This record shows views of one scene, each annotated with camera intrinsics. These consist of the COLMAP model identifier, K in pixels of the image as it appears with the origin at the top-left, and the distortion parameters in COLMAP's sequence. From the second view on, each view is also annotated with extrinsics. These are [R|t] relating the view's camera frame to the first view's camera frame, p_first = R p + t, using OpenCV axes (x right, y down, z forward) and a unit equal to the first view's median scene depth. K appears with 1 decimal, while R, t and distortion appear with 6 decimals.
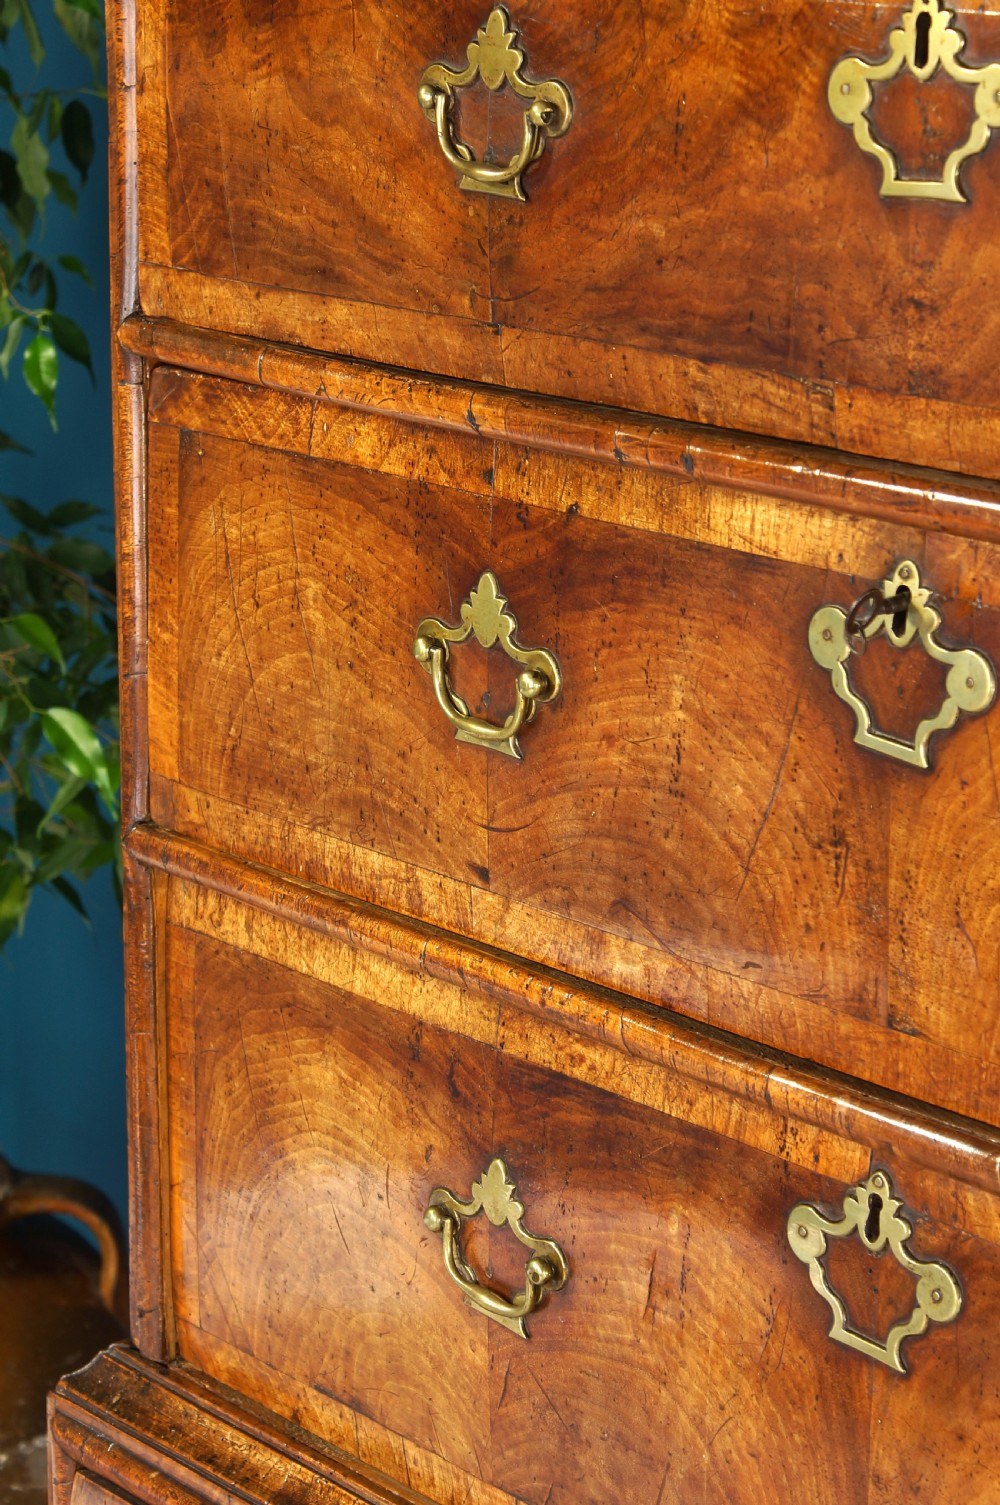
lens RADIAL K [[3892.0, 0, 506.2], [0, 3892.0, 725.5], [0, 0, 1]] dist [0.076846, 0.388290]
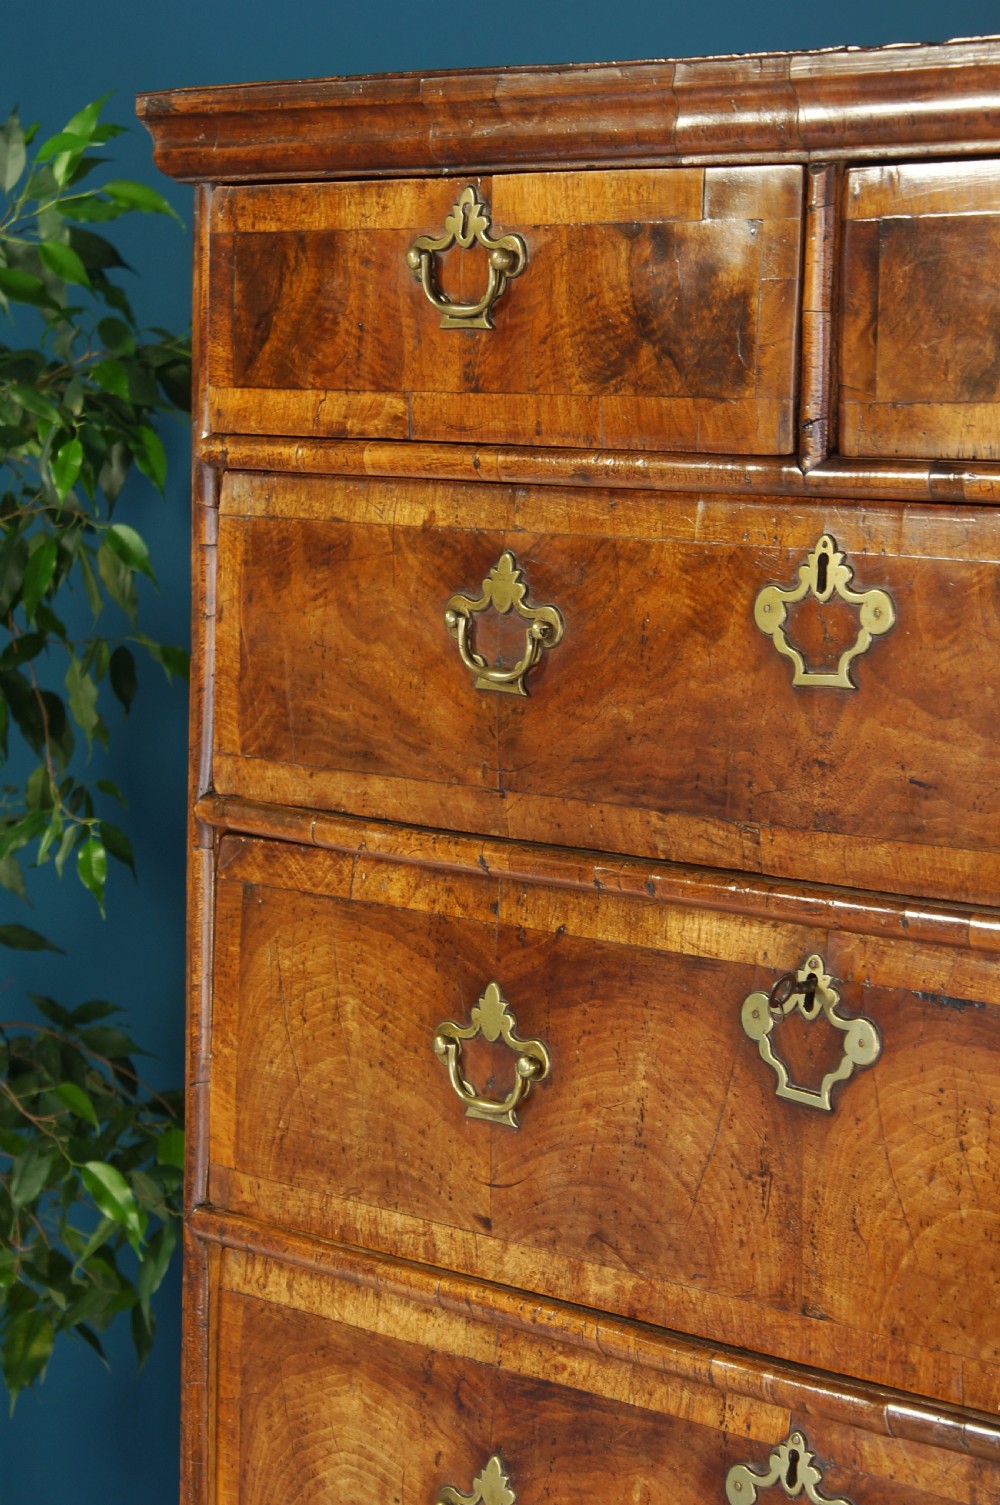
lens RADIAL K [[4217.0, 0, 500.0], [0, 4217.0, 752.5], [0, 0, 1]] dist [0.110590, 0.428130]
pose [[0.999773, 0.010373, 0.018620, -0.030786], [-0.007456, 0.988598, -0.150393, 0.100334], [-0.019968, 0.150220, 0.988451, -0.412820]]
